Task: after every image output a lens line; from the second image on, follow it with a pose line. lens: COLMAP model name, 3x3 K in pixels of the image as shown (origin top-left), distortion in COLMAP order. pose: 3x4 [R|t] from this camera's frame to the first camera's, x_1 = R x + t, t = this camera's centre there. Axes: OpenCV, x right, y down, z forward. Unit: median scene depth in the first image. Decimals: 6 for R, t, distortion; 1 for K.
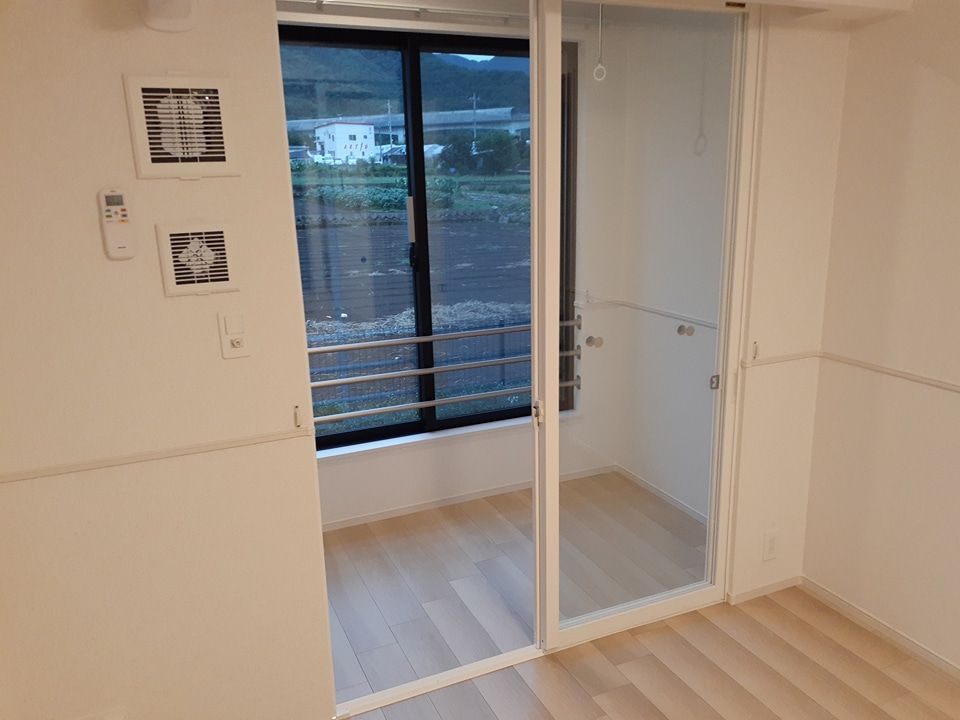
lens RADIAL K [[767.2, 0, 484.0], [0, 767.2, 361.5], [0, 0, 1]] dist [-0.002696, -0.003811]
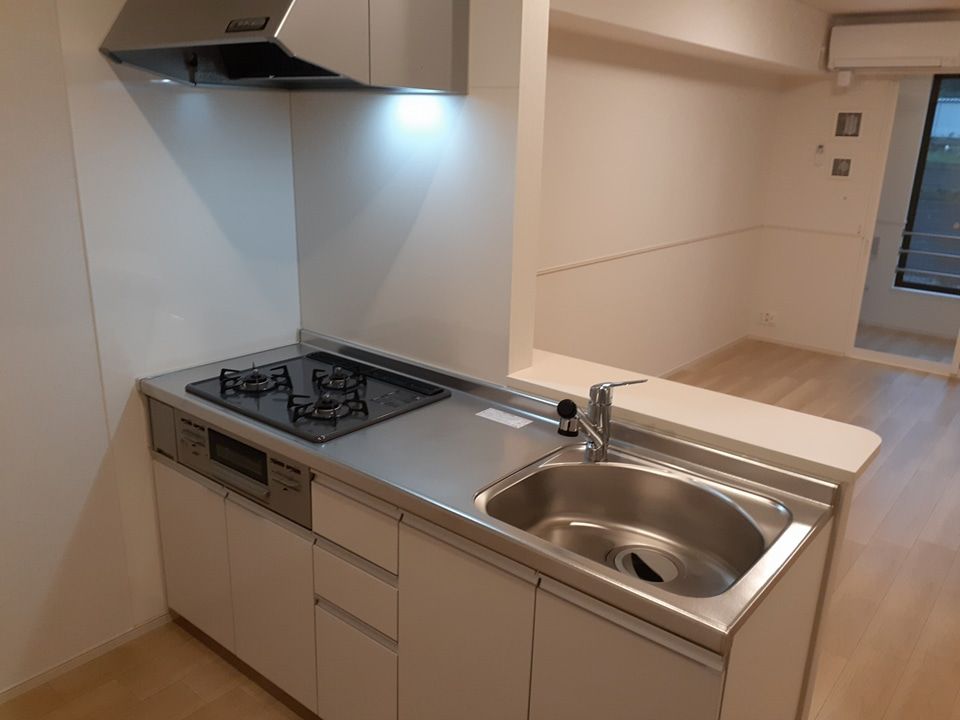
lens RADIAL K [[767.2, 0, 480.6], [0, 767.2, 363.2], [0, 0, 1]] dist [-0.002696, -0.003811]
pose [[0.836818, 0.194775, -0.511663, 0.152055], [-0.178943, 0.980552, 0.080609, 0.658557], [0.517413, 0.024103, 0.855397, -2.408914]]
